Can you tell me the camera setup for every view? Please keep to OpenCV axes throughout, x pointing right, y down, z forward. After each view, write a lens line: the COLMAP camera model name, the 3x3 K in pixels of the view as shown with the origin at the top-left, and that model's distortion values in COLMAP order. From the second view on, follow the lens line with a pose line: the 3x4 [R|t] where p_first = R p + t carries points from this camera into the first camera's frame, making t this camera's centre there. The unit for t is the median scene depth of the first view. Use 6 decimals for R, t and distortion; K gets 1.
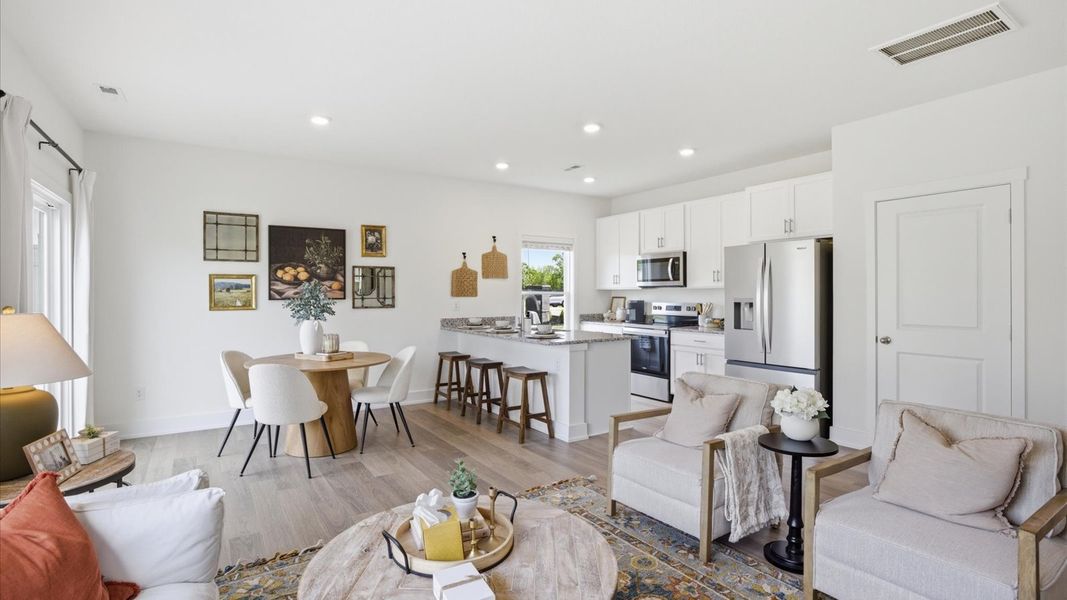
lens RADIAL K [[514.7, 0, 527.6], [0, 514.7, 289.9], [0, 0, 1]] dist [-0.002233, 0.000931]
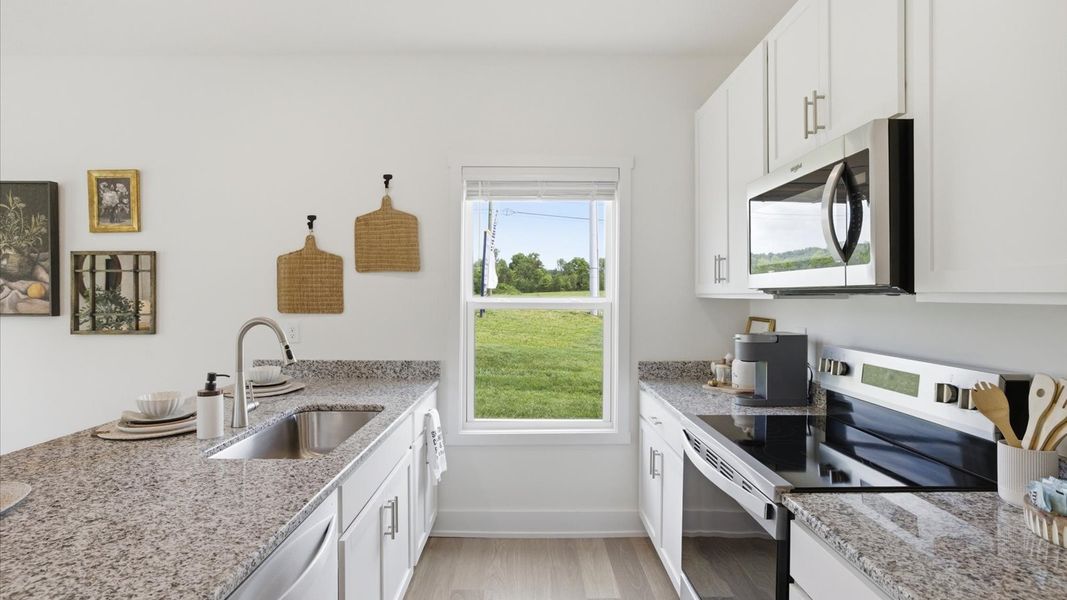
lens RADIAL K [[515.5, 0, 534.2], [0, 515.5, 292.7], [0, 0, 1]] dist [-0.035134, 0.022018]
pose [[0.834349, 0.002717, -0.551230, 0.321886], [-0.000251, 0.999990, 0.004549, -0.007471], [0.551237, -0.003657, 0.834341, 0.821711]]
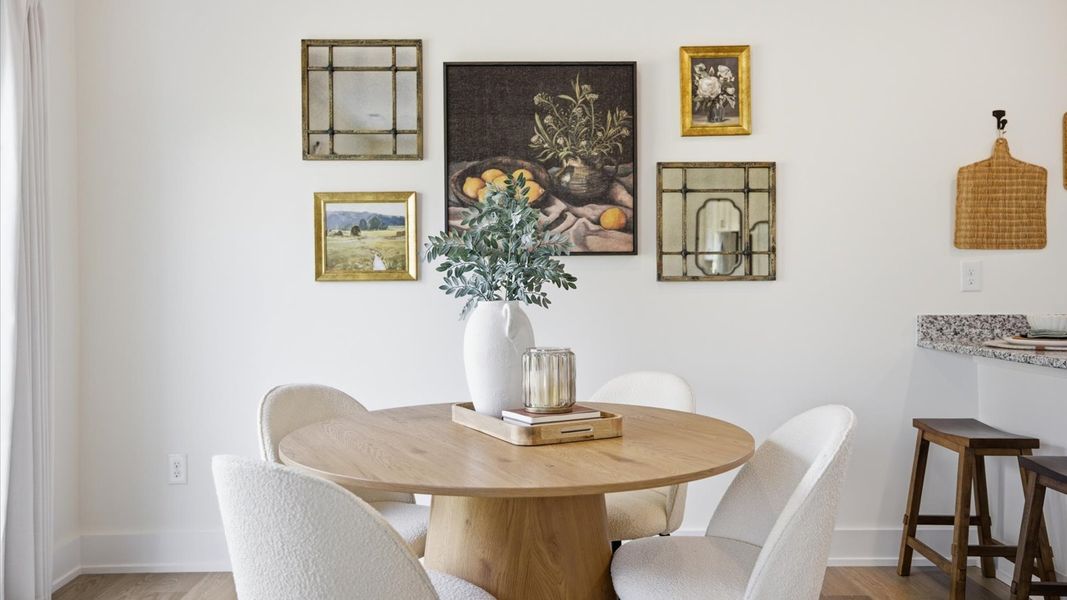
lens RADIAL K [[786.6, 0, 529.4], [0, 786.6, 300.8], [0, 0, 1]] dist [-0.012305, 0.056131]
pose [[0.842999, 0.003320, -0.537905, -0.117999], [0.006138, 0.999856, 0.015790, 0.040341], [0.537880, -0.016613, 0.842858, 0.481986]]
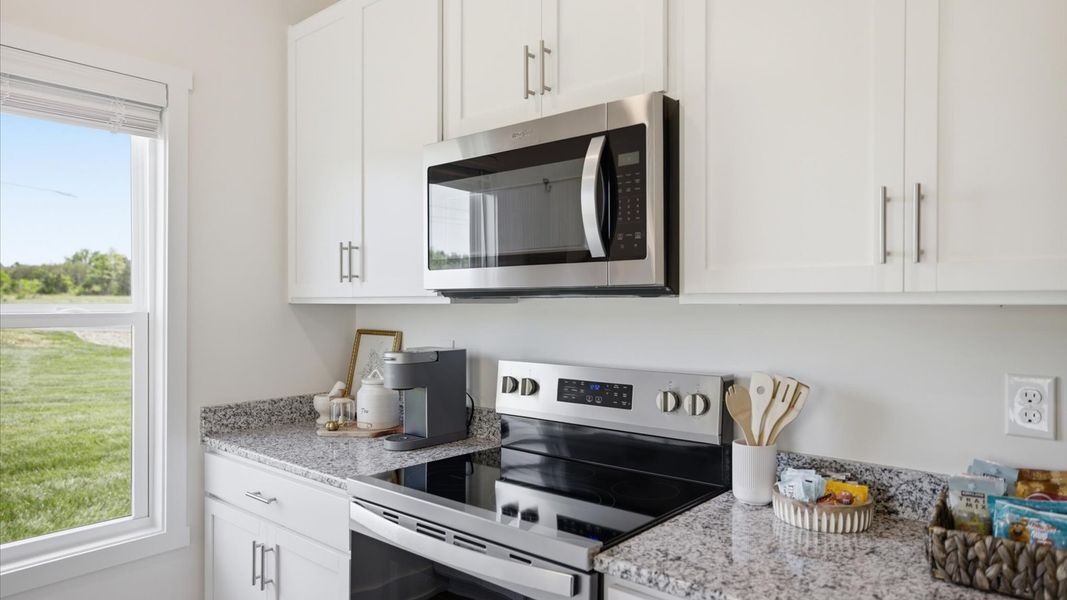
lens RADIAL K [[676.8, 0, 522.9], [0, 676.8, 302.7], [0, 0, 1]] dist [-0.003000, 0.000518]
pose [[0.966330, 0.001494, 0.257302, 0.212294], [-0.003555, 0.999965, 0.007547, -0.004931], [-0.257281, -0.008208, 0.966302, 0.854919]]
